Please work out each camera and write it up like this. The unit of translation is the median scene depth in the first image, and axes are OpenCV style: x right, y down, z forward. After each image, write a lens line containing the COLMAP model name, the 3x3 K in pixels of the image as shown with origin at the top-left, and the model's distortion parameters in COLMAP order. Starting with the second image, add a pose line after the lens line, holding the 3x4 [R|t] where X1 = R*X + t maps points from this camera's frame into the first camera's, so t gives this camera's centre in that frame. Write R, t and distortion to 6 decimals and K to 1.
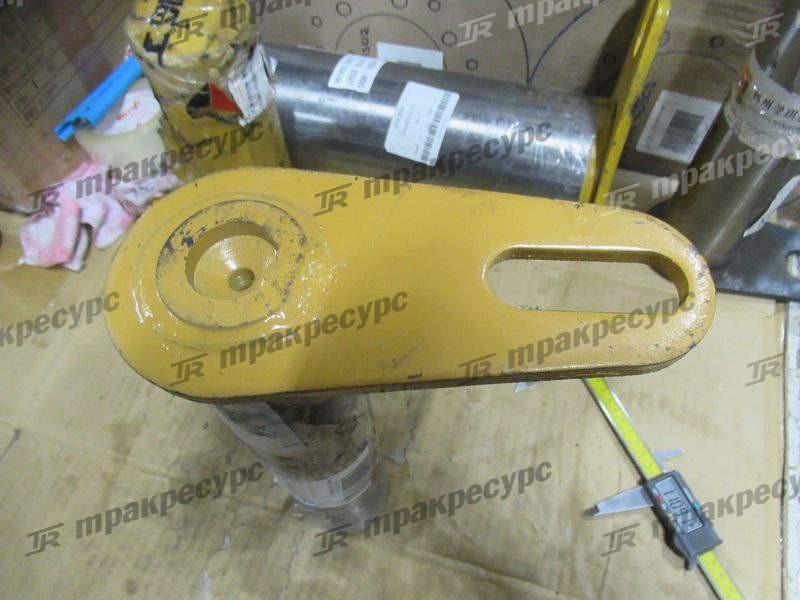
lens RADIAL K [[600.3, 0, 400.0], [0, 600.3, 300.0], [0, 0, 1]] dist [-0.003106, 0.003007]
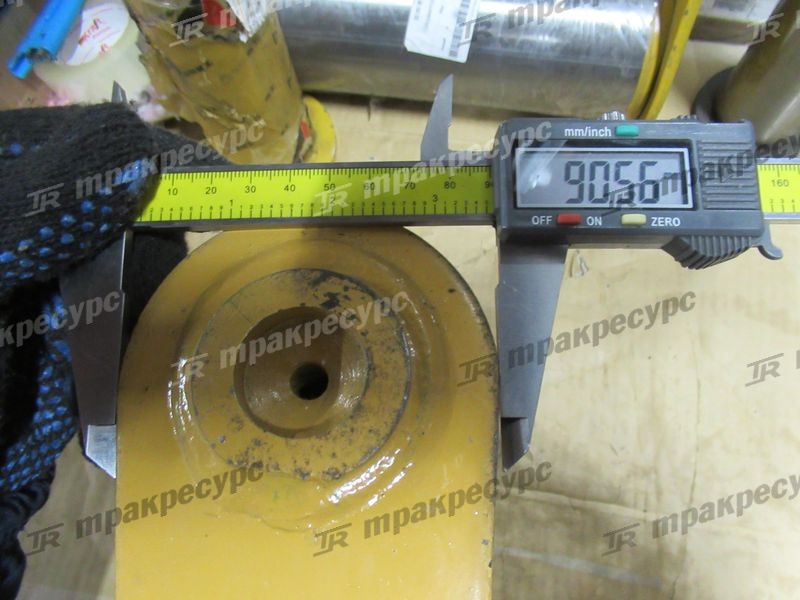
lens RADIAL K [[600.3, 0, 400.0], [0, 600.3, 300.0], [0, 0, 1]] dist [-0.003106, 0.003007]
pose [[0.992724, -0.119993, 0.010090, -0.090776], [0.116204, 0.976596, 0.180990, -0.061604], [-0.031571, -0.178500, 0.983433, 0.107328]]
